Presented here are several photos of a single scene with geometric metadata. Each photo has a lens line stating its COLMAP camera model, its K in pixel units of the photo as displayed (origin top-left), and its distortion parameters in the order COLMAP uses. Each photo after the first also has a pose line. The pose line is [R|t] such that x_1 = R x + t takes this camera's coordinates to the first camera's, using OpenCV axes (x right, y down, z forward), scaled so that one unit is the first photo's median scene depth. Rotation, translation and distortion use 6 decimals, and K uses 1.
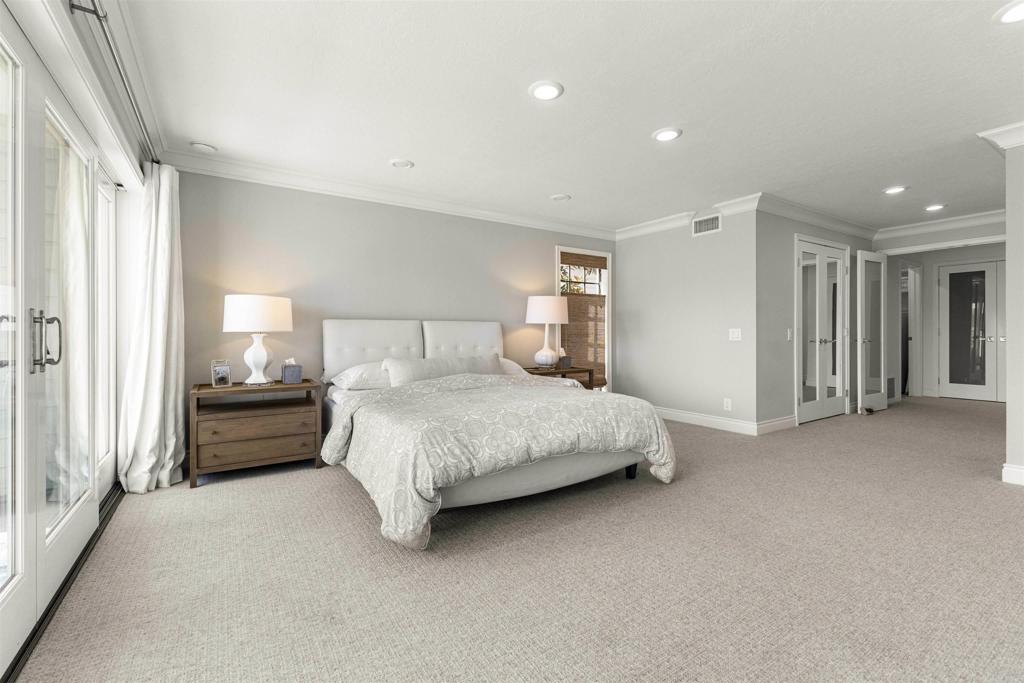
lens RADIAL K [[441.1, 0, 512.0], [0, 441.1, 341.5], [0, 0, 1]] dist [0.001016, 0.000211]
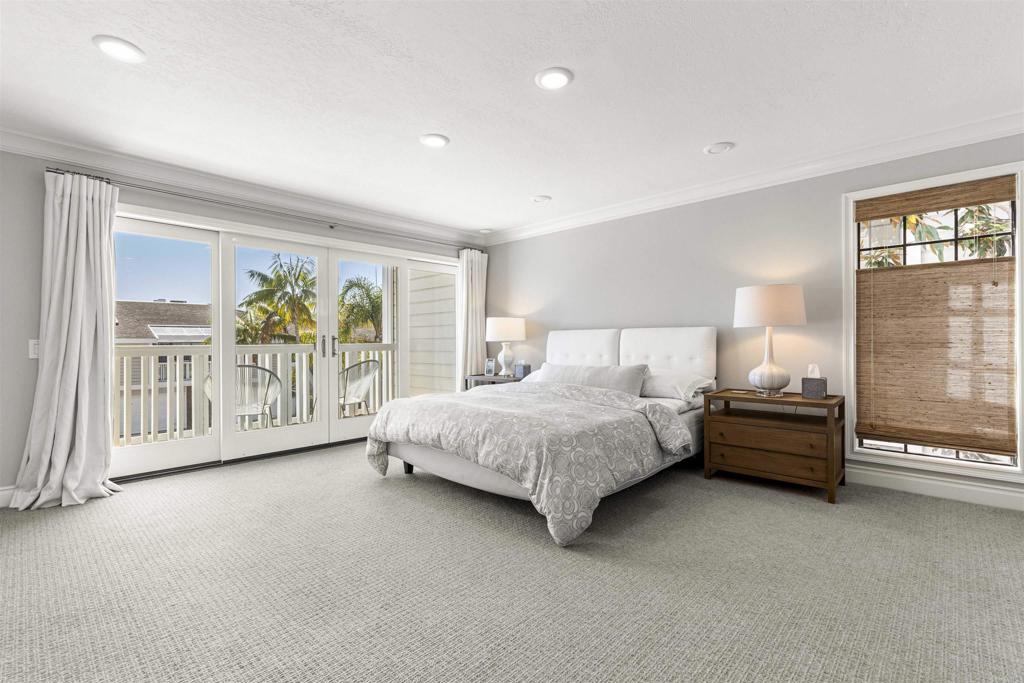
lens RADIAL K [[459.6, 0, 512.0], [0, 459.6, 341.5], [0, 0, 1]] dist [0.000852, 0.000273]
pose [[0.230189, -0.005287, -0.973132, 0.568675], [-0.017121, 0.999808, -0.009482, -0.003959], [0.972995, 0.018844, 0.230055, 0.391890]]
